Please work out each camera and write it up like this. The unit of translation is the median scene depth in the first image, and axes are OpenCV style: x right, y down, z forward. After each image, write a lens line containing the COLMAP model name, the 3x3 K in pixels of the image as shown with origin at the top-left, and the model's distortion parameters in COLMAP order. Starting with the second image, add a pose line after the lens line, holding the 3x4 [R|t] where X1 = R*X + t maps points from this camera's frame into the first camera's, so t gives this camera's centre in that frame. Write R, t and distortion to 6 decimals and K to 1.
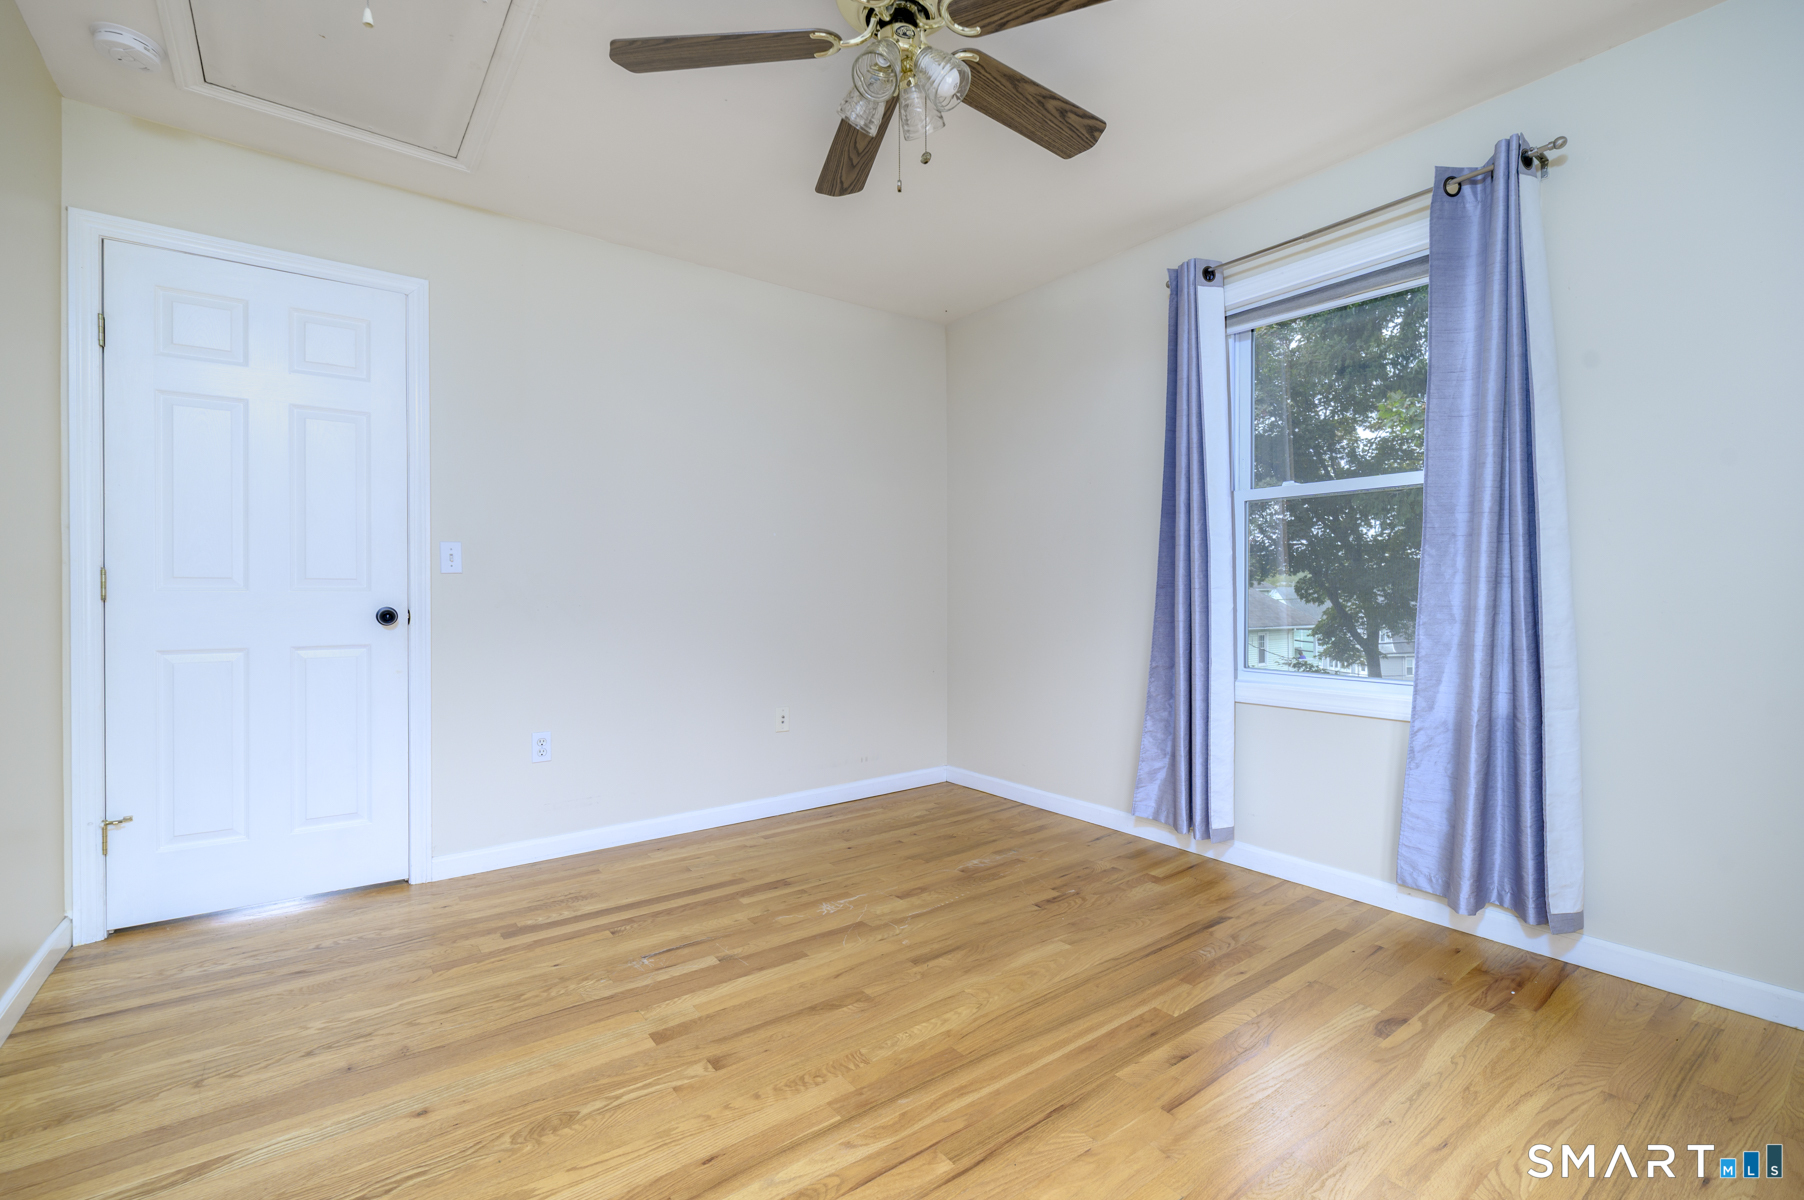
lens RADIAL K [[789.2, 0, 895.9], [0, 789.2, 597.9], [0, 0, 1]] dist [0.000658, 0.000115]
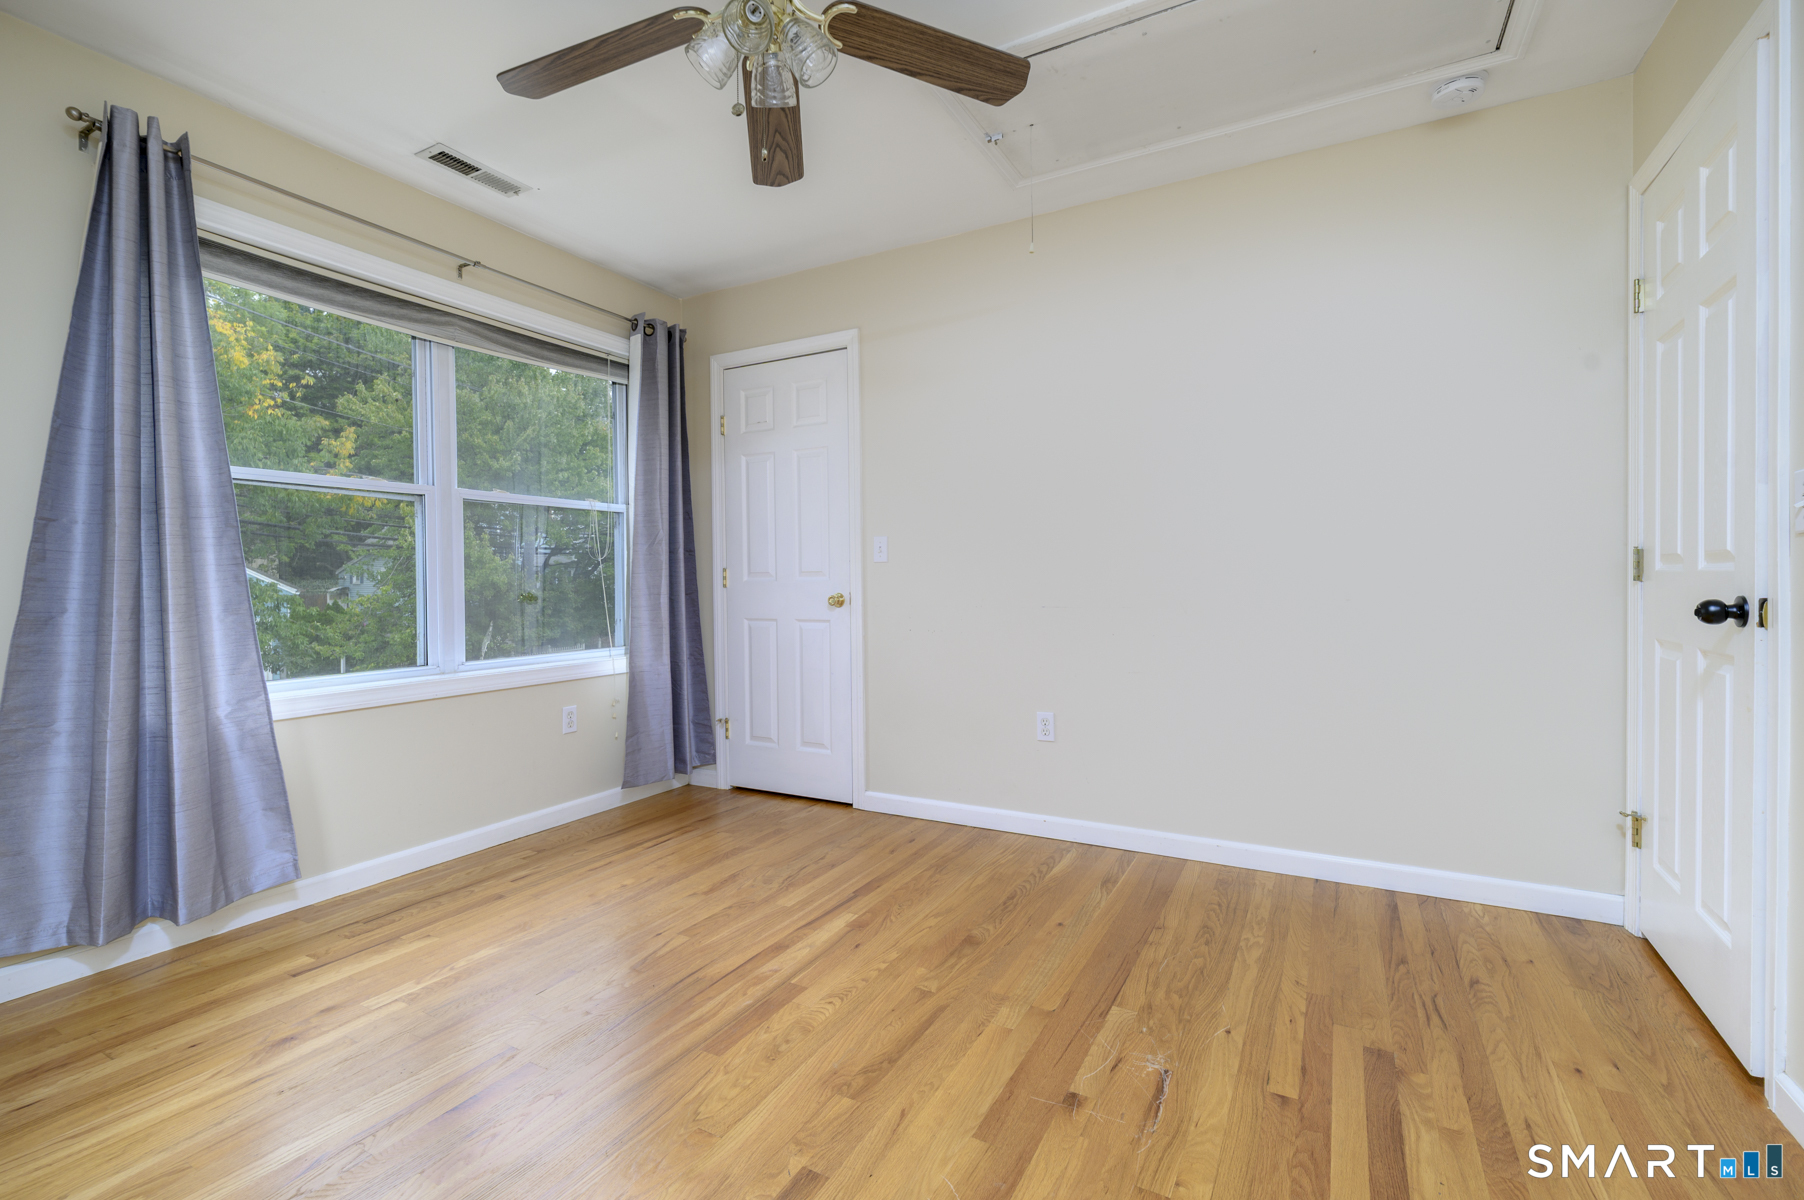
lens RADIAL K [[789.2, 0, 895.9], [0, 789.2, 597.9], [0, 0, 1]] dist [0.000658, 0.000115]
pose [[-0.910018, 0.018575, -0.414152, 0.241226], [0.009737, 0.999678, 0.023441, -0.008384], [0.414454, 0.017299, -0.909906, 1.796626]]
